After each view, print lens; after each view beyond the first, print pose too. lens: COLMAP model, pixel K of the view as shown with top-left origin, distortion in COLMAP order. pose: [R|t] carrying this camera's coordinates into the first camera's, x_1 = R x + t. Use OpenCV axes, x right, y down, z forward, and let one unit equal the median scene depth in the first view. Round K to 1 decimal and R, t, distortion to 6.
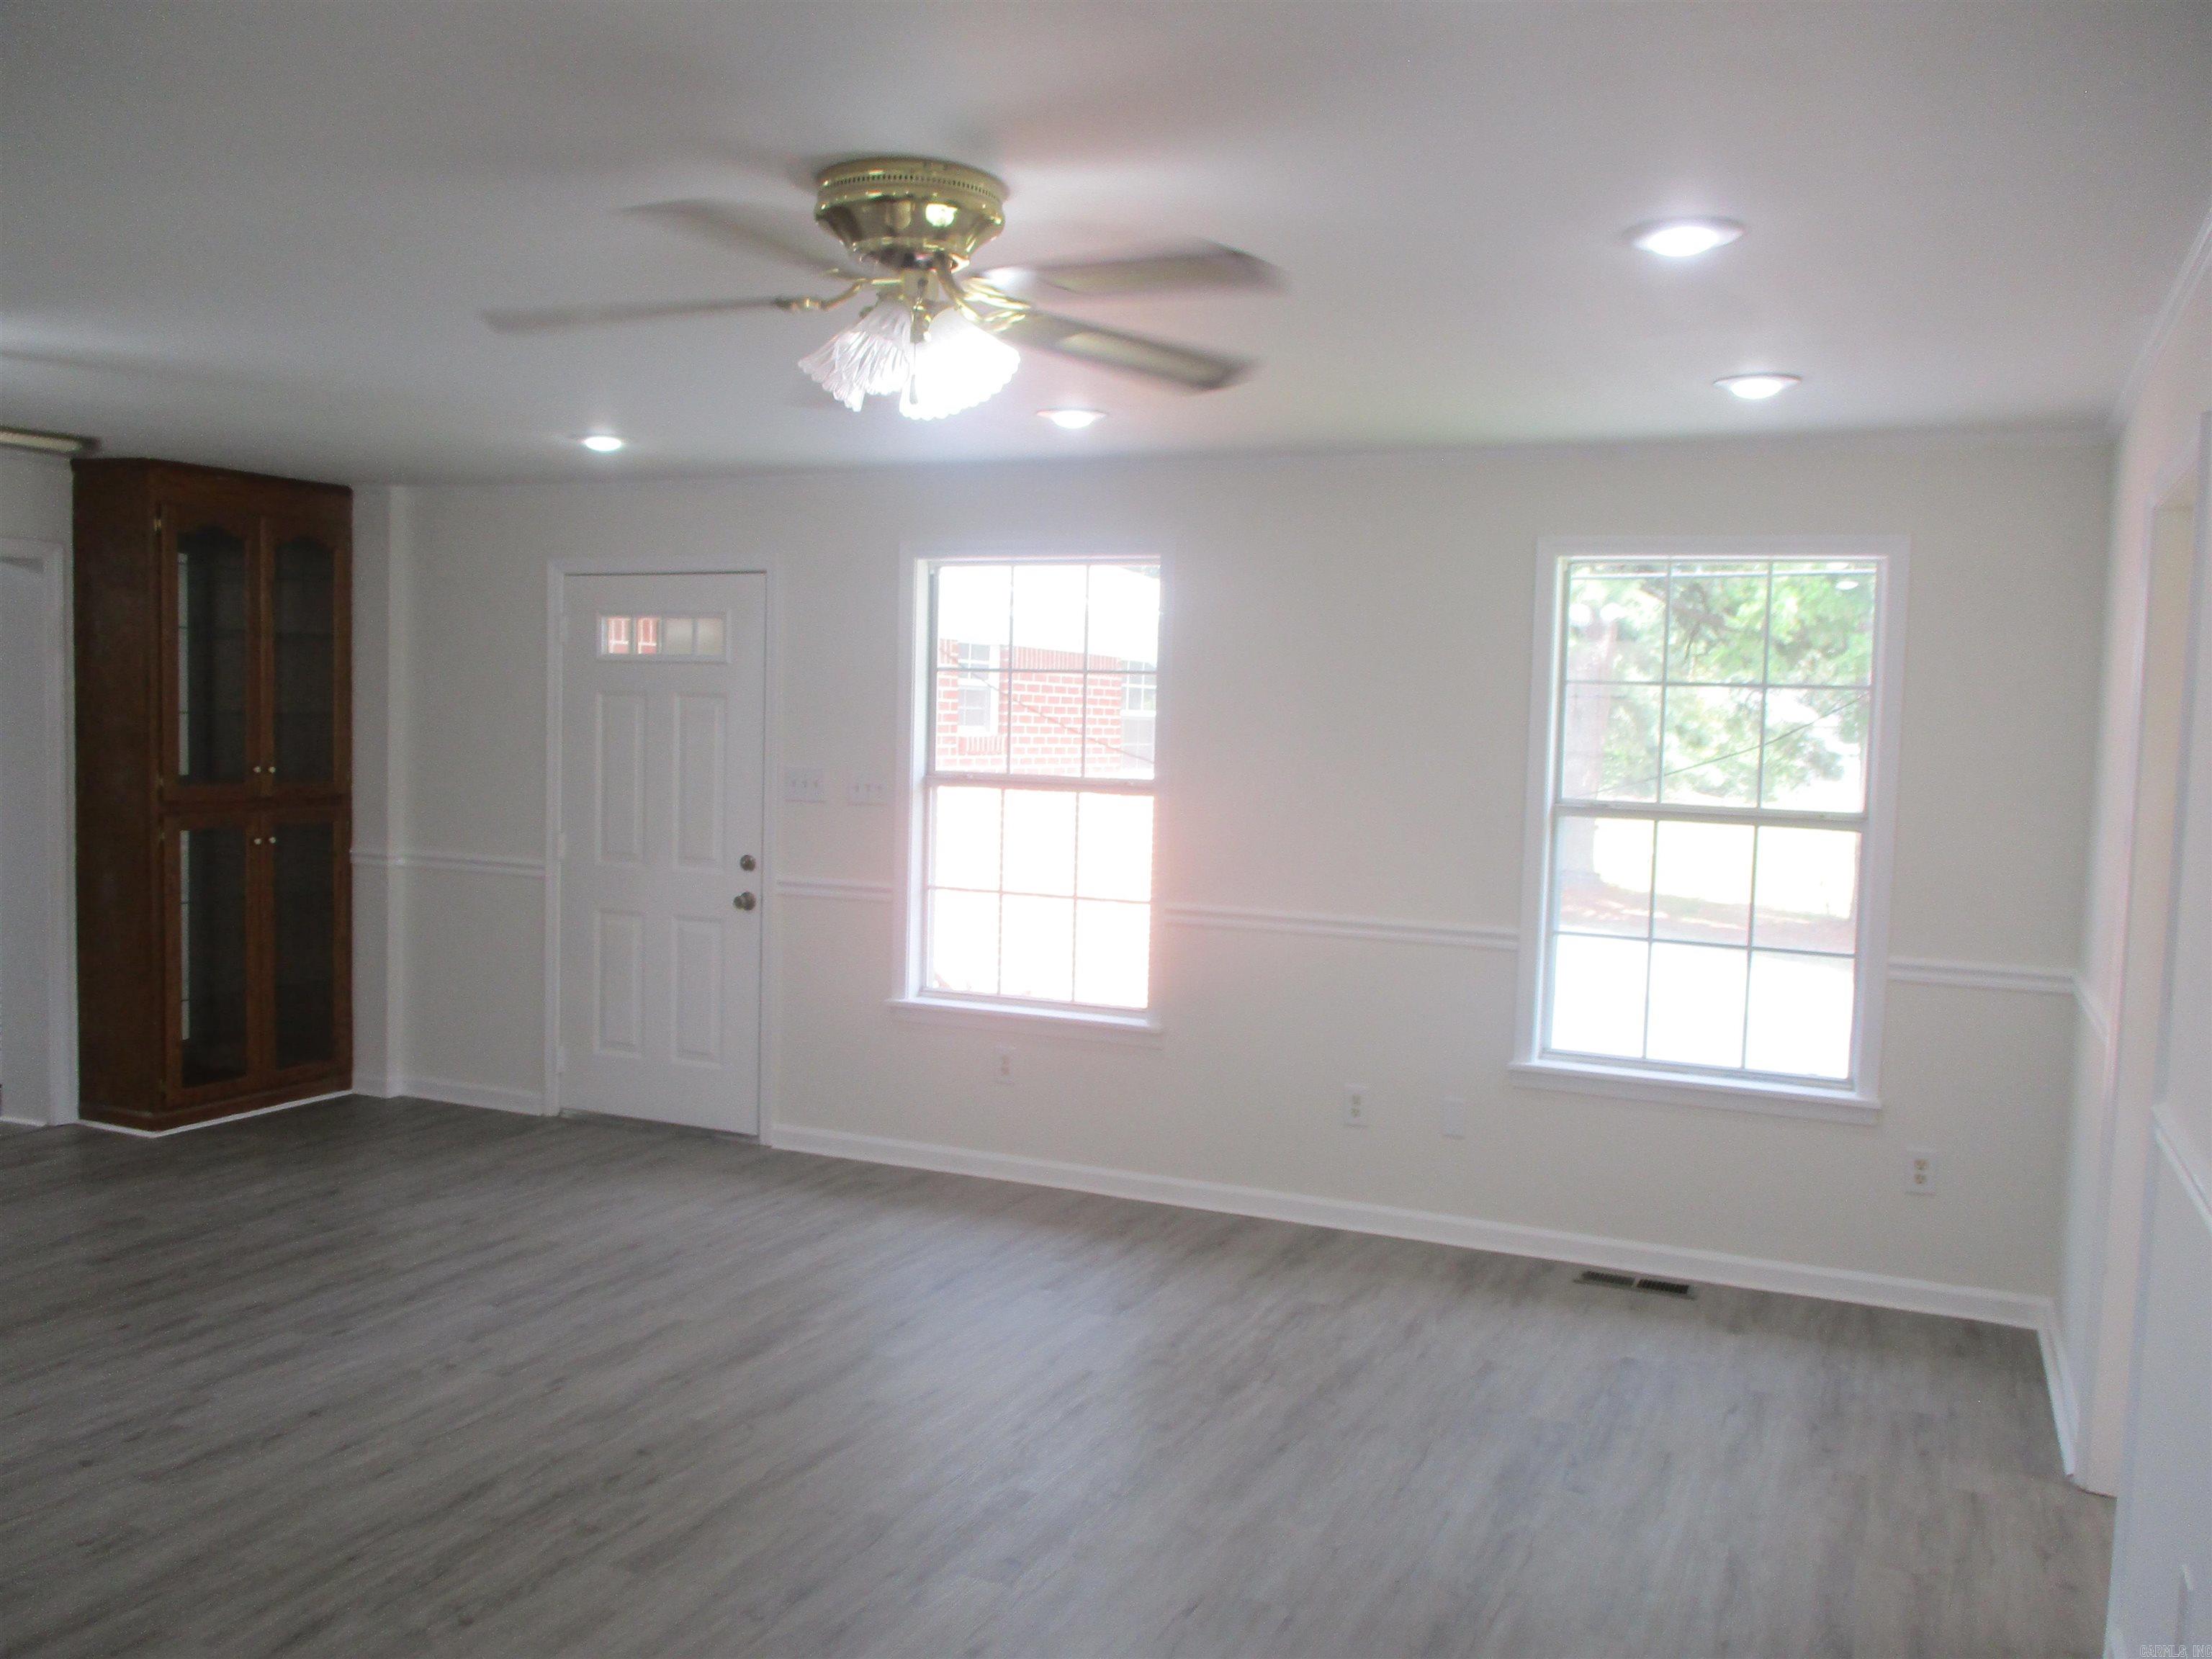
lens RADIAL K [[1850.4, 0, 1106.0], [0, 1850.4, 829.5], [0, 0, 1]] dist [0.004113, 0.004614]
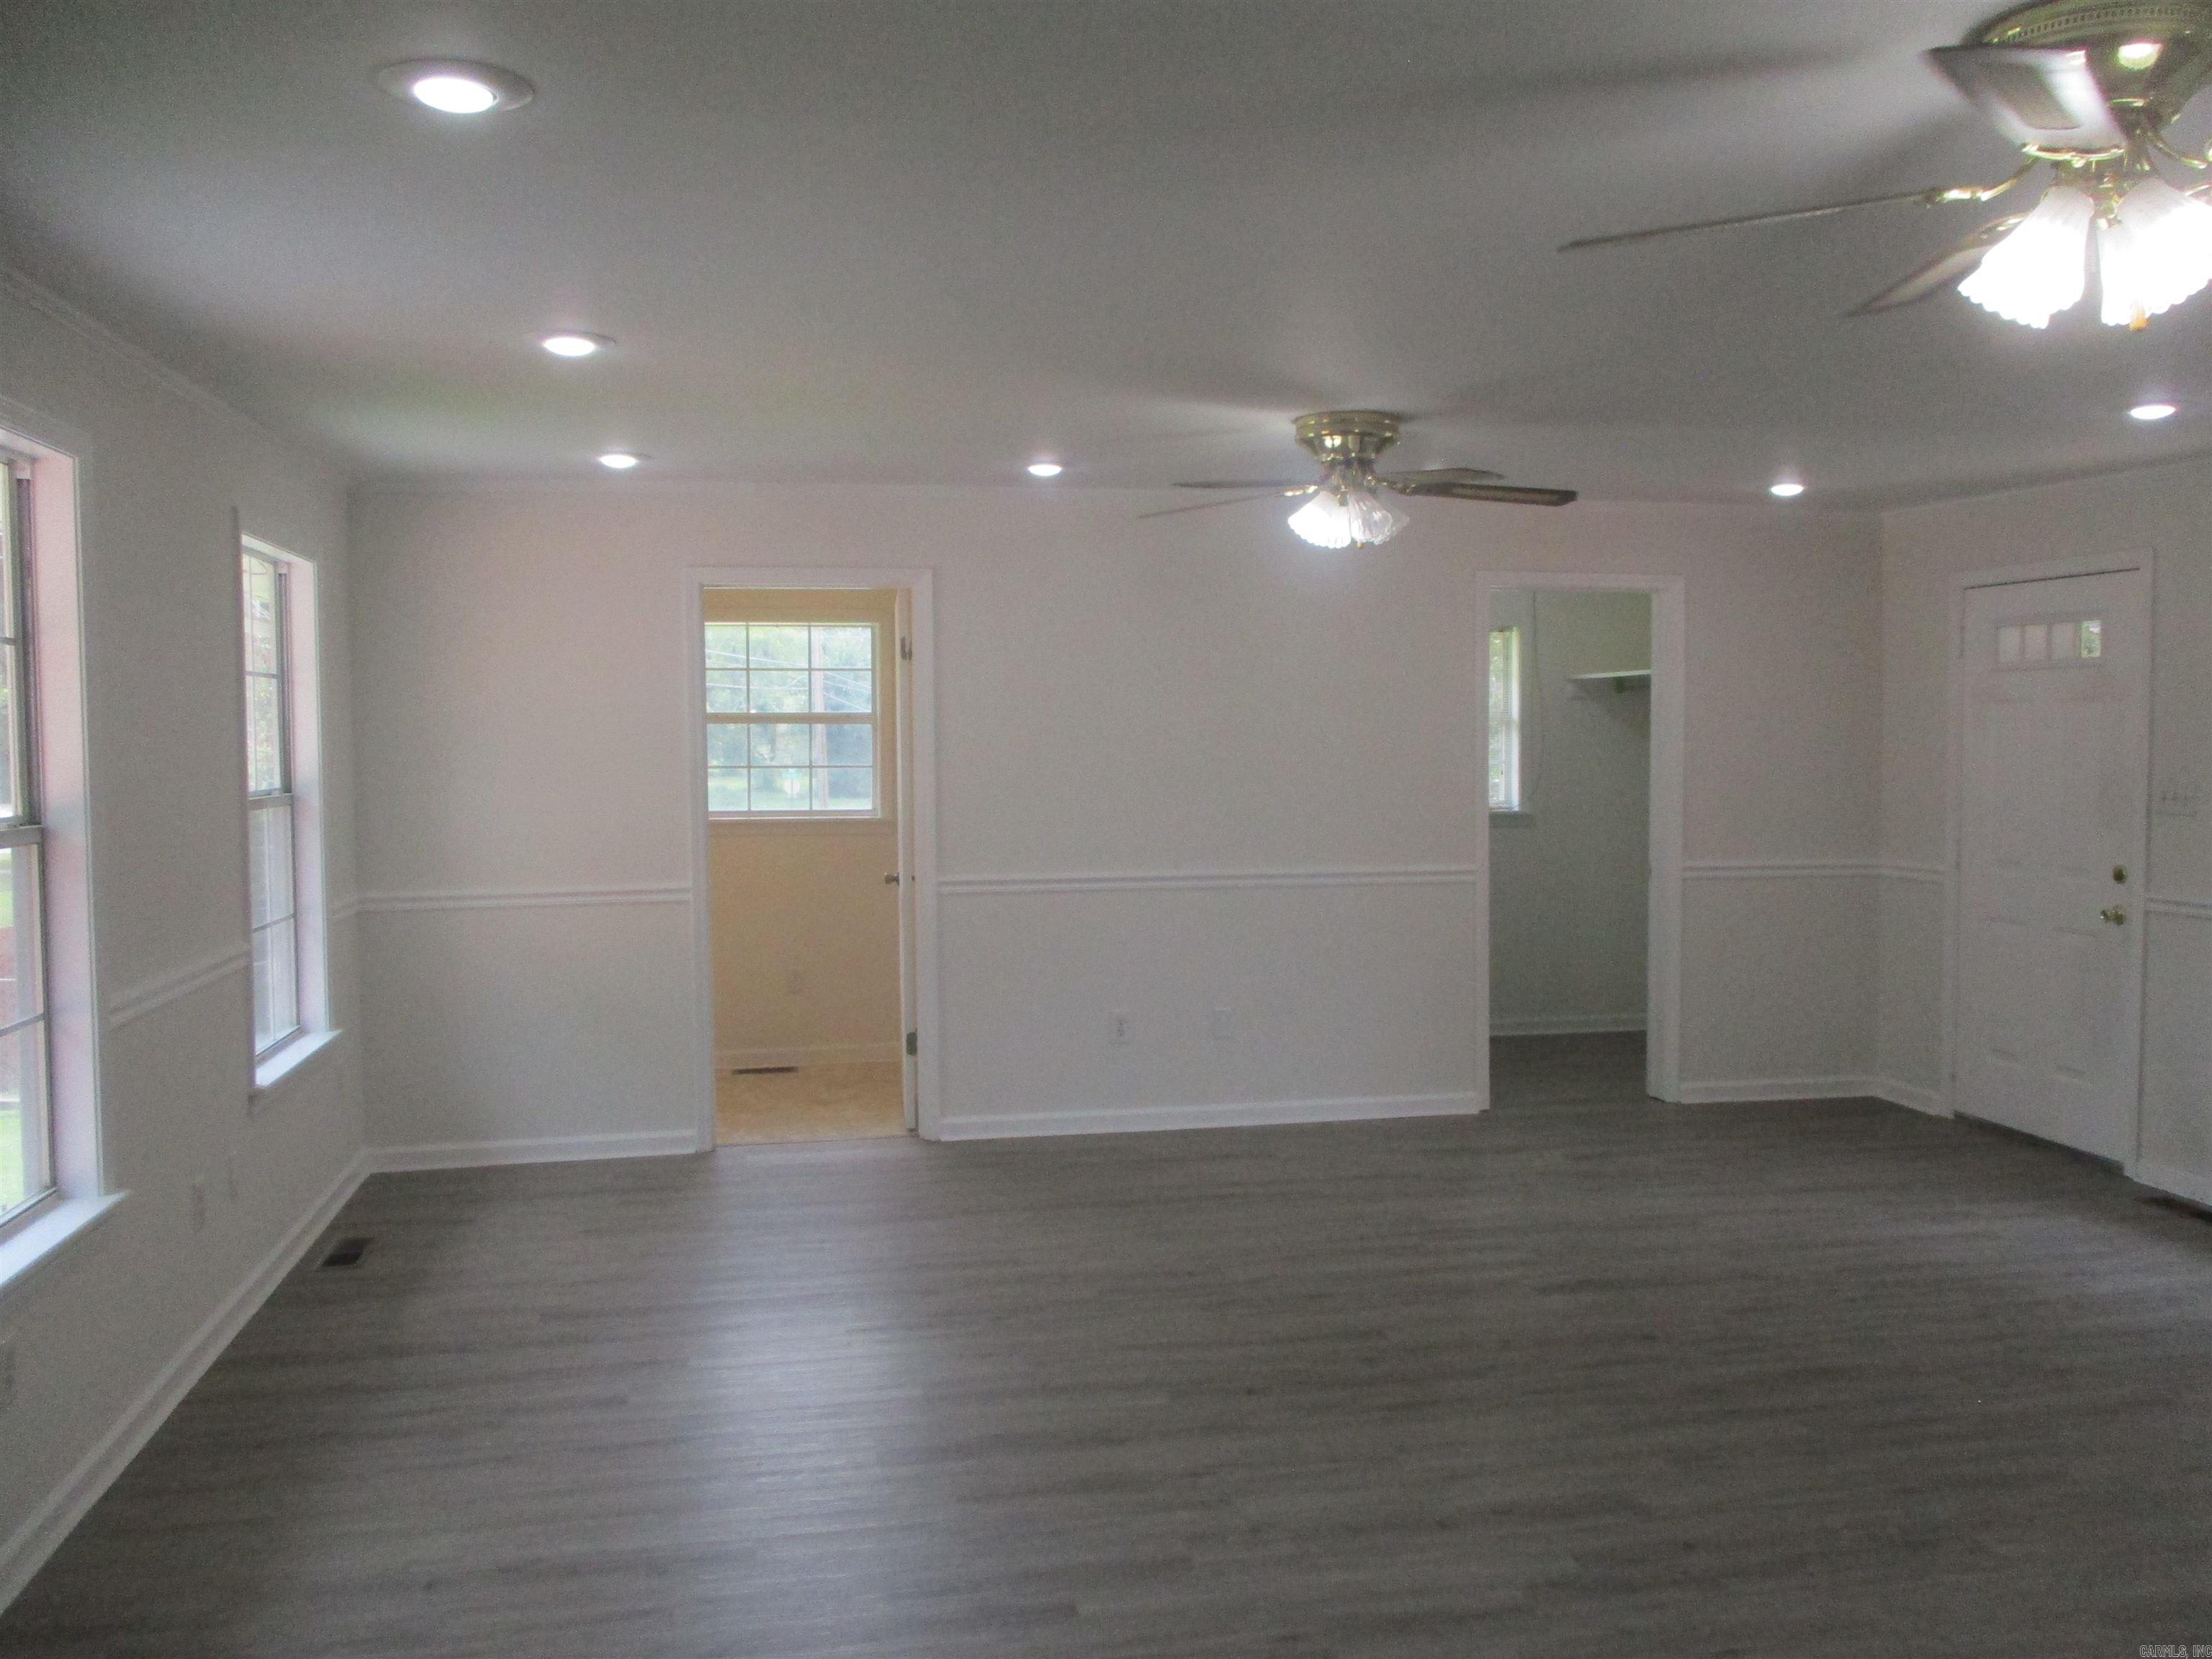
lens RADIAL K [[1850.4, 0, 1106.0], [0, 1850.4, 829.5], [0, 0, 1]] dist [0.004113, 0.004614]
pose [[-0.598737, -0.061445, 0.798585, -0.810898], [0.035990, 0.993982, 0.103463, -0.085803], [-0.800137, 0.090688, -0.592923, 1.298789]]
